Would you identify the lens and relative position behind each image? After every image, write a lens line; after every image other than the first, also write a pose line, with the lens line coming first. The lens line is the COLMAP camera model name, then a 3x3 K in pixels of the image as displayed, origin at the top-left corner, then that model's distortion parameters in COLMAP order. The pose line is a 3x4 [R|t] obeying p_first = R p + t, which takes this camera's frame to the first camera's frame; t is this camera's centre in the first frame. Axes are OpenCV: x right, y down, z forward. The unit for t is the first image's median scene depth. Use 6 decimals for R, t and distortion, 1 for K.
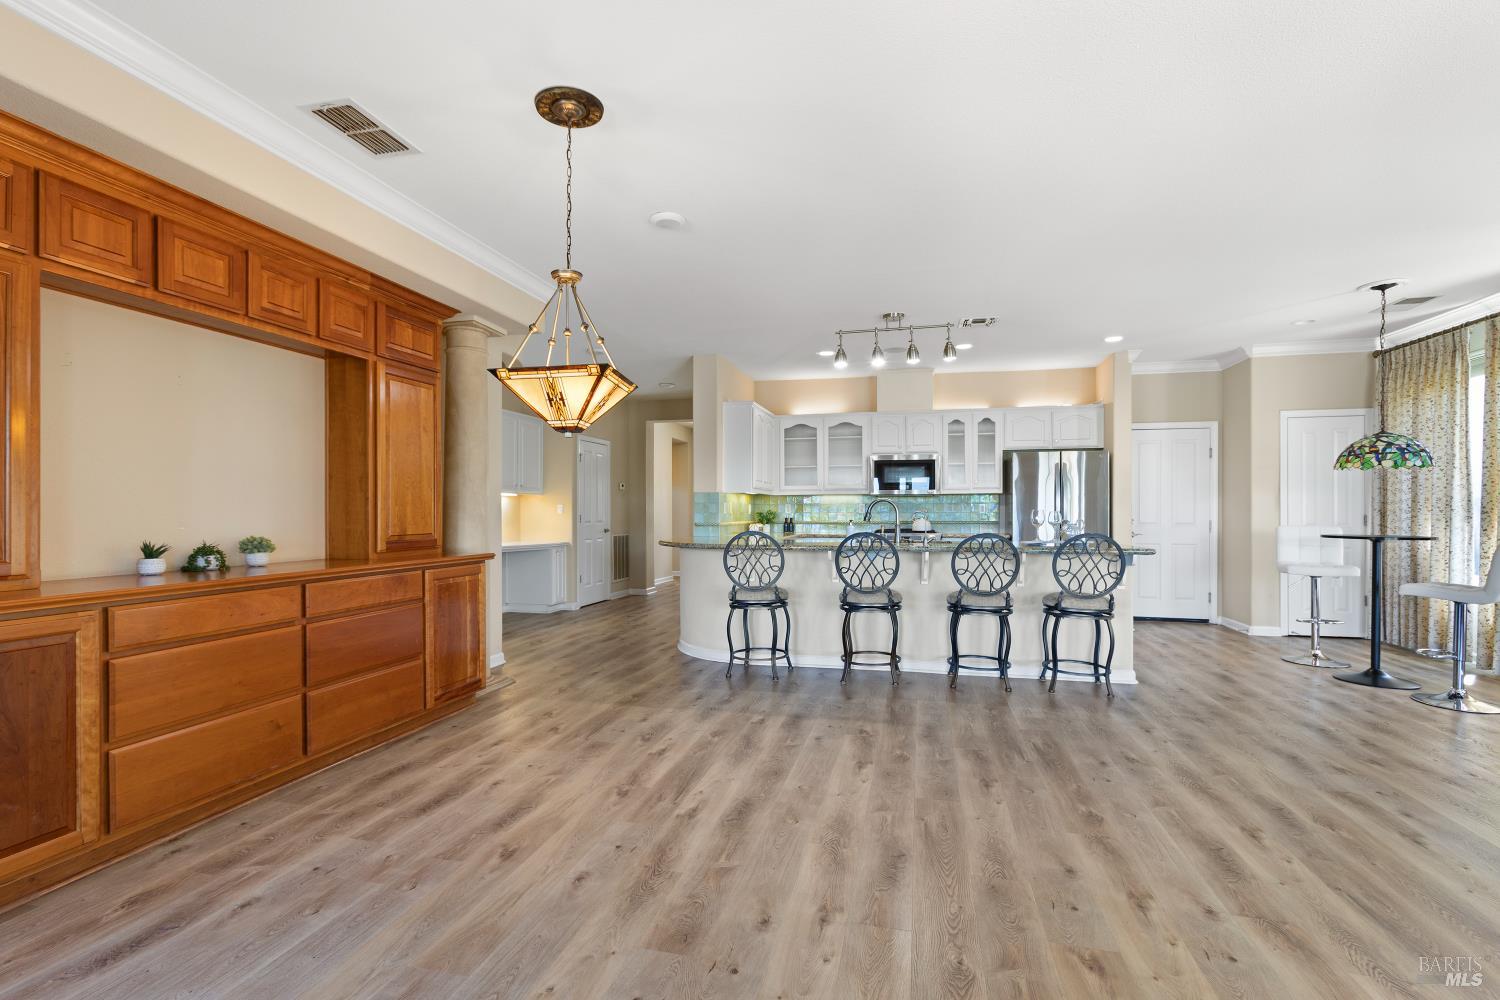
lens RADIAL K [[681.6, 0, 746.9], [0, 681.6, 511.8], [0, 0, 1]] dist [-0.014075, 0.007829]
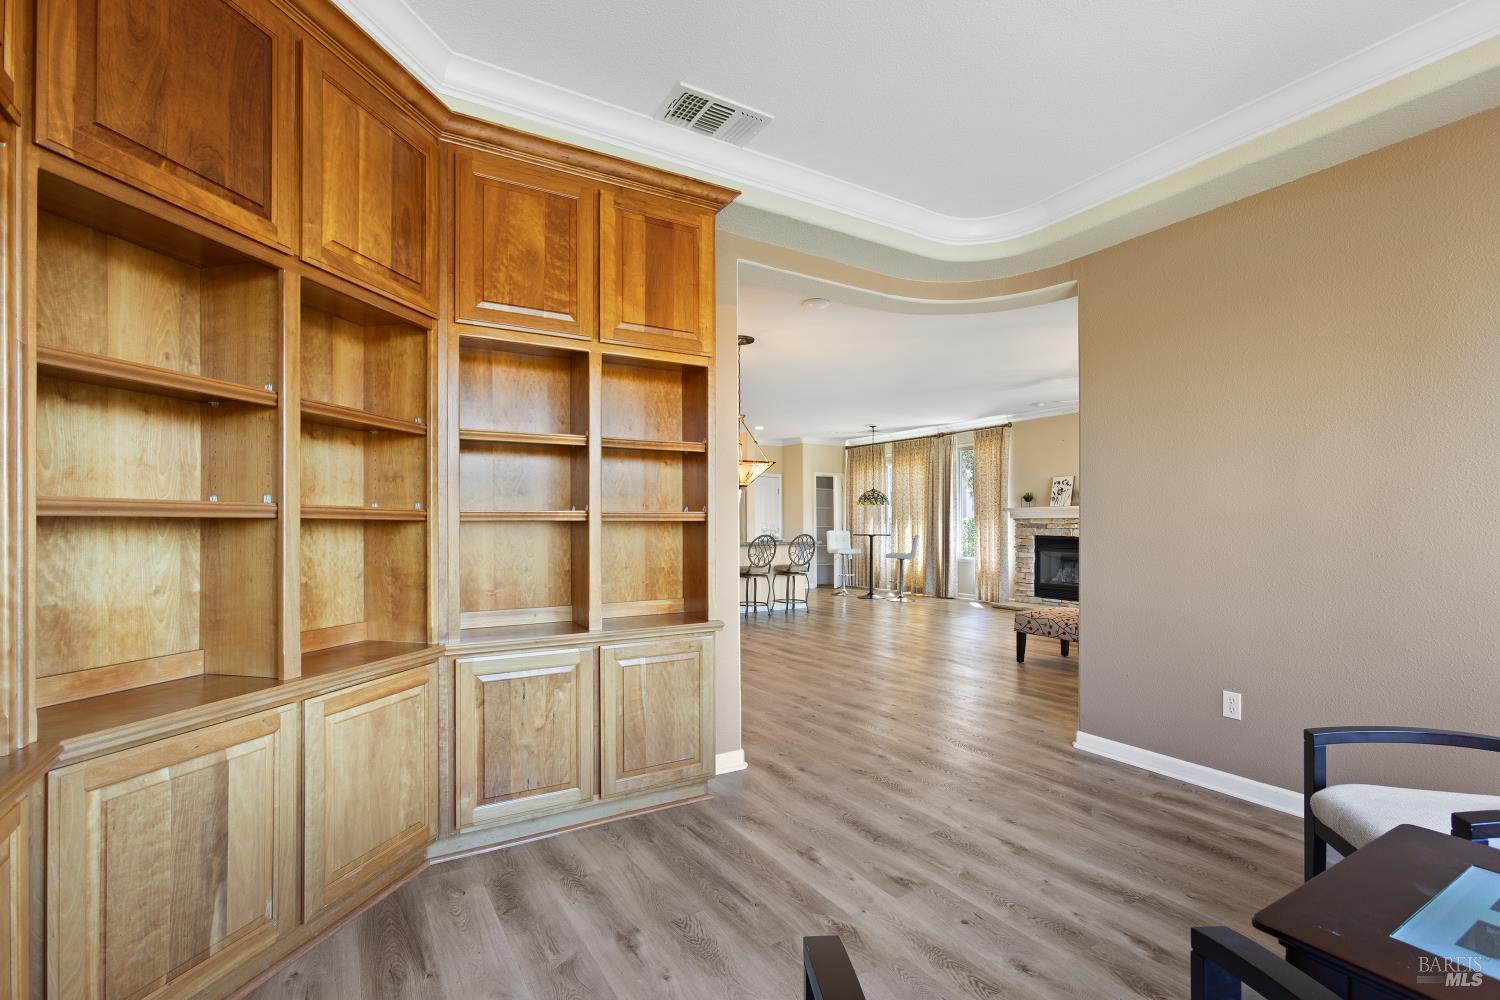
lens RADIAL K [[681.6, 0, 743.3], [0, 681.6, 512.6], [0, 0, 1]] dist [-0.014075, 0.007829]
pose [[0.713538, 0.011359, 0.700525, -1.039239], [0.001977, 0.999832, -0.018226, 0.001747], [-0.700614, 0.014390, 0.713395, -0.347466]]
